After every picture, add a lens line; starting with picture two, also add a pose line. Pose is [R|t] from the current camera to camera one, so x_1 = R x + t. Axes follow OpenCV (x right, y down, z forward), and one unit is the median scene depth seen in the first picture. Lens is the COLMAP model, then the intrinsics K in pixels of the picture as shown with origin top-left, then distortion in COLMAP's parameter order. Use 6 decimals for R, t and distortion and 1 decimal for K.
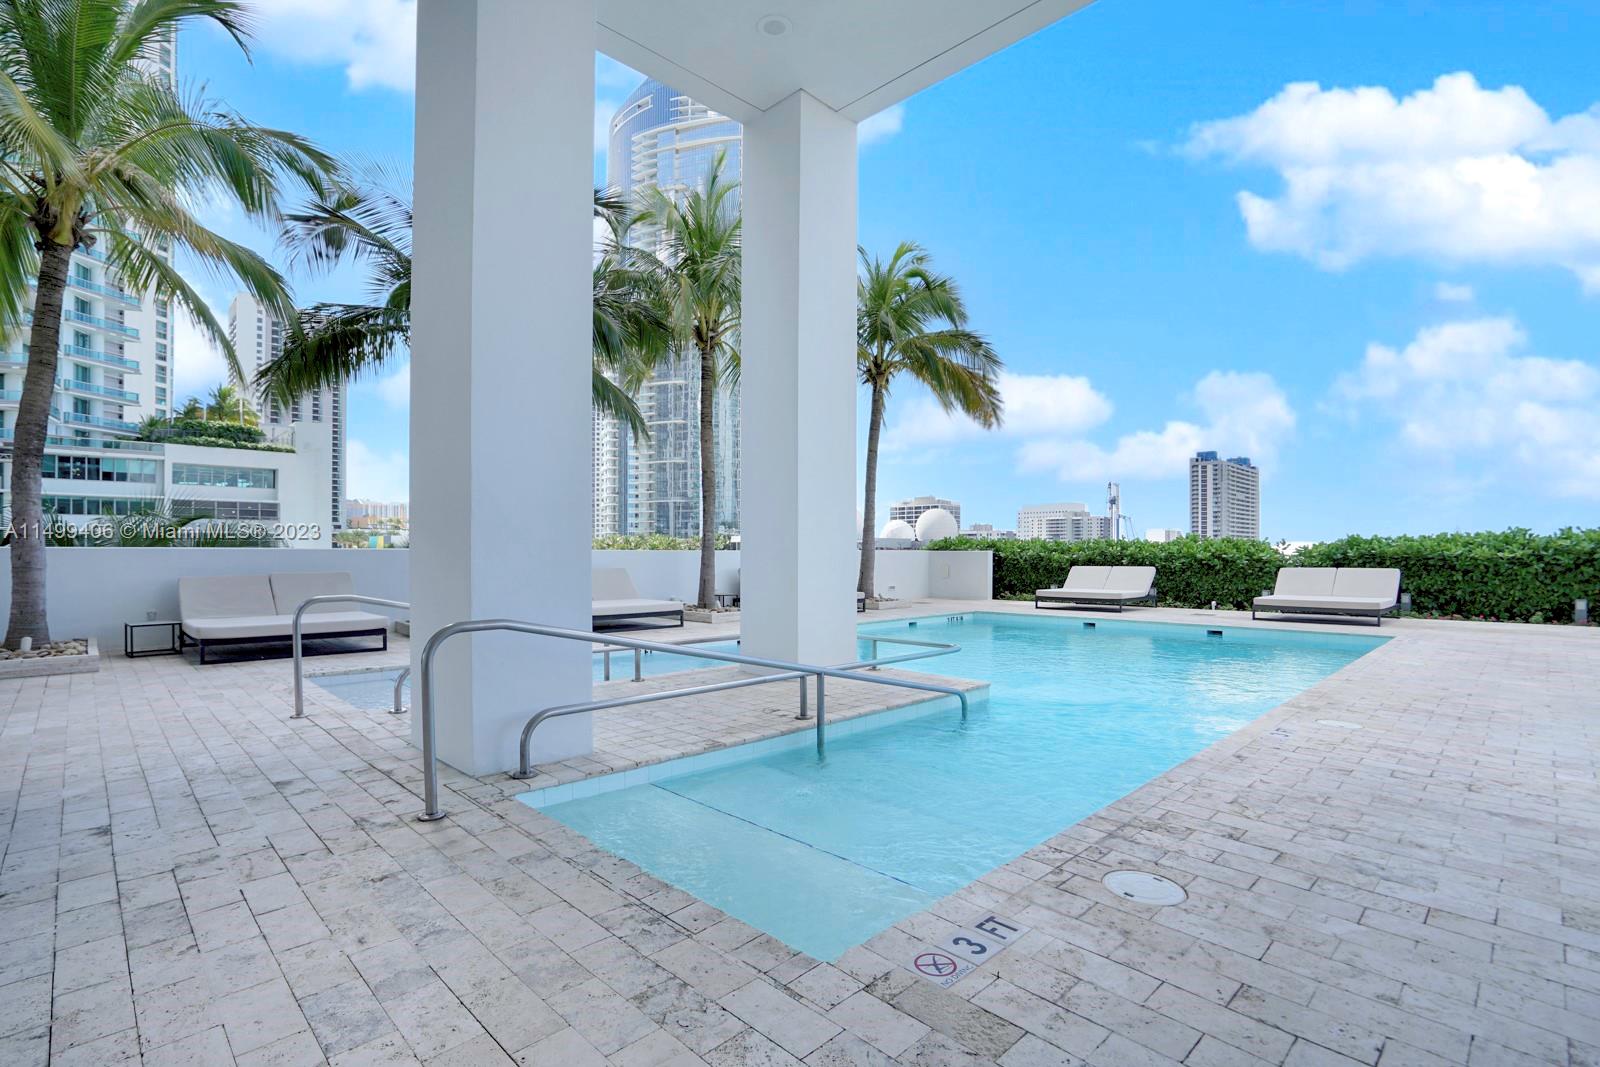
lens RADIAL K [[754.5, 0, 794.5], [0, 754.5, 551.2], [0, 0, 1]] dist [-0.057256, 0.024382]
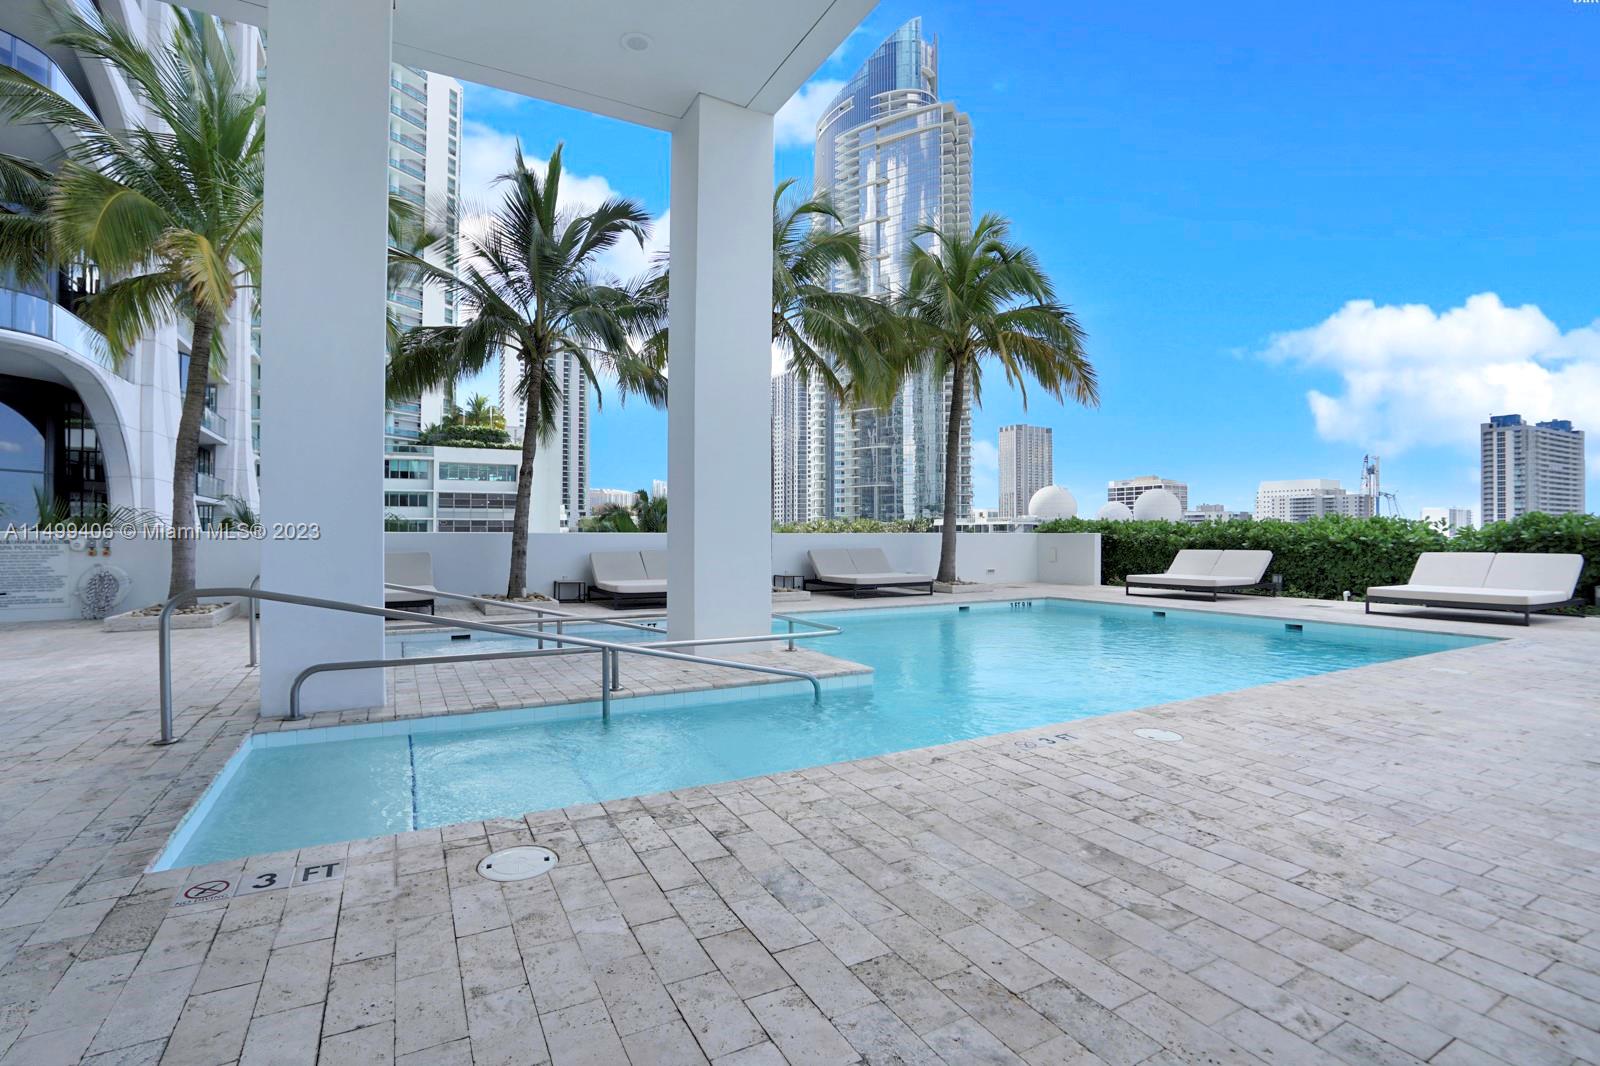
lens RADIAL K [[738.0, 0, 800.0], [0, 738.0, 533.0], [0, 0, 1]] dist [-0.057159, 0.020948]
pose [[0.961754, -0.002337, -0.273904, 0.198889], [0.001836, 0.999996, -0.002085, 0.000670], [0.273907, 0.001502, 0.961755, 0.026163]]
